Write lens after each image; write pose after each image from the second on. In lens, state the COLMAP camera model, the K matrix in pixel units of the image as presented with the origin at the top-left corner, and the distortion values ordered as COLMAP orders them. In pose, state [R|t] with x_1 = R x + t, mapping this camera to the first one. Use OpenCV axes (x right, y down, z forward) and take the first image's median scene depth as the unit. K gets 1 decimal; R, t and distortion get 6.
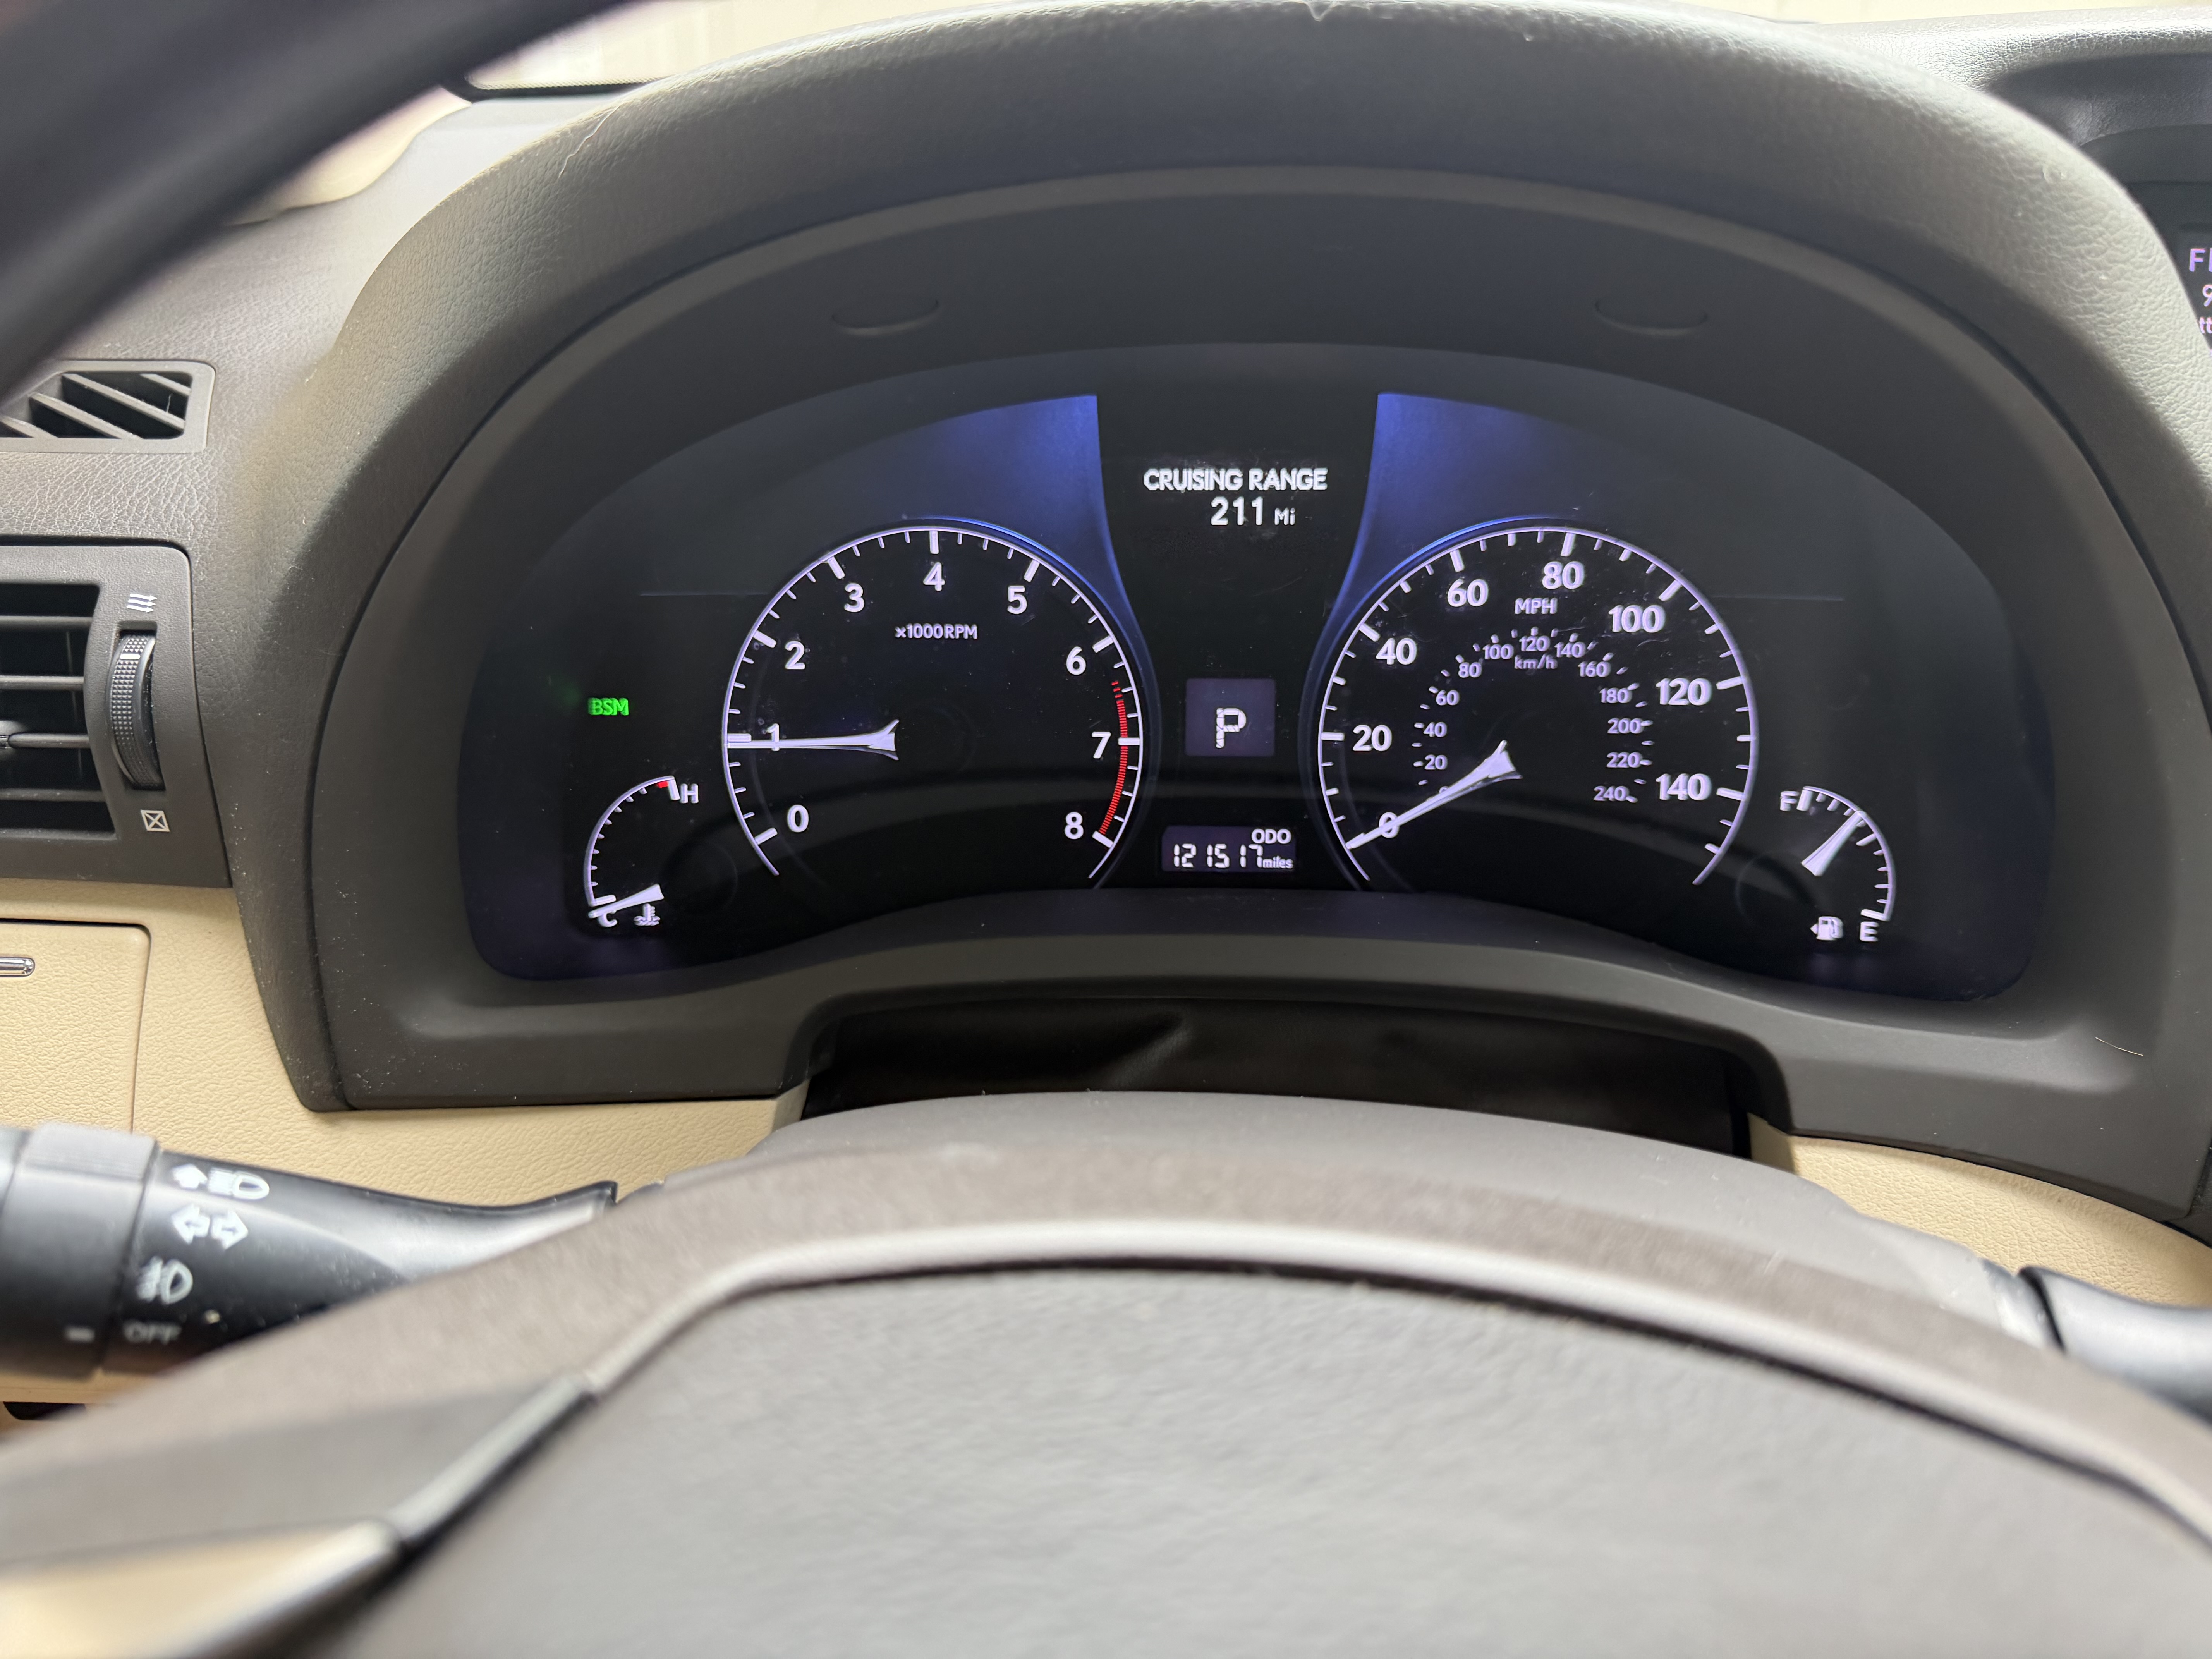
lens RADIAL K [[1585.0, 0, 1107.6], [0, 1585.0, 825.9], [0, 0, 1]] dist [0.011212, -0.015476]
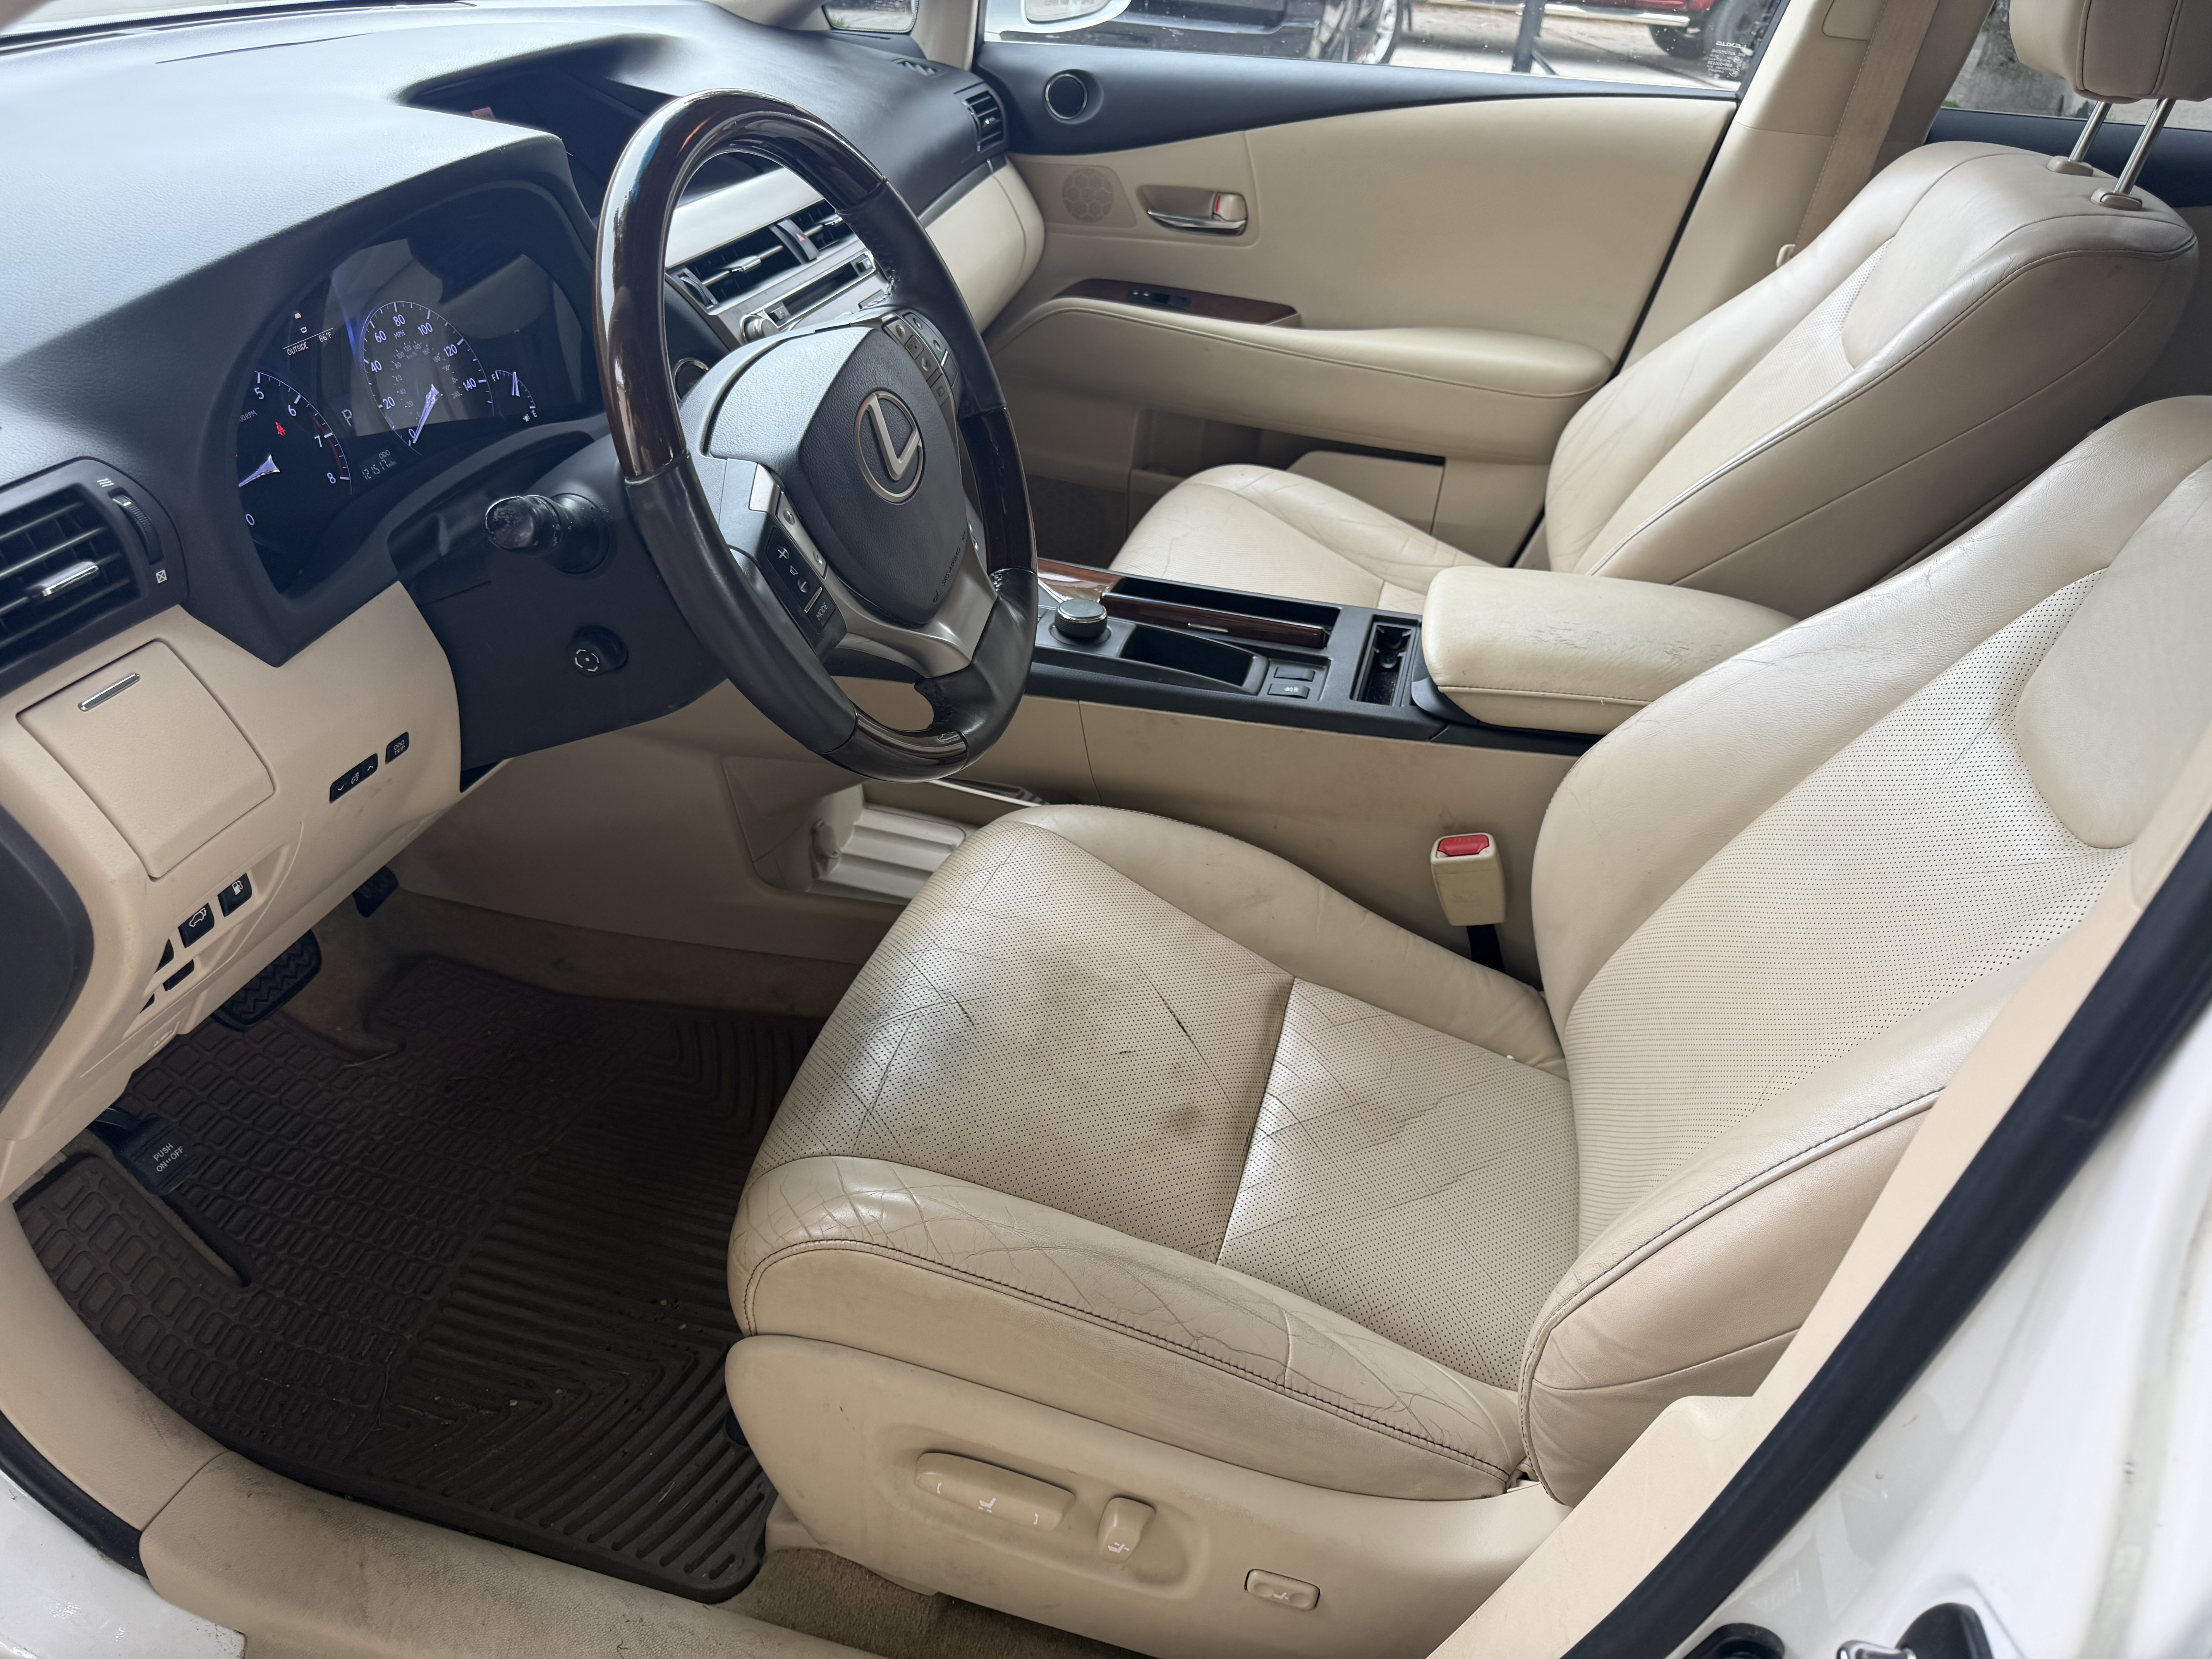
lens RADIAL K [[1585.0, 0, 1106.3], [0, 1585.0, 829.0], [0, 0, 1]] dist [0.011212, -0.015476]
pose [[0.153582, -0.507535, 0.847833, -2.141340], [0.421112, 0.809814, 0.408493, -0.058348], [-0.893911, 0.294295, 0.338102, -0.656763]]
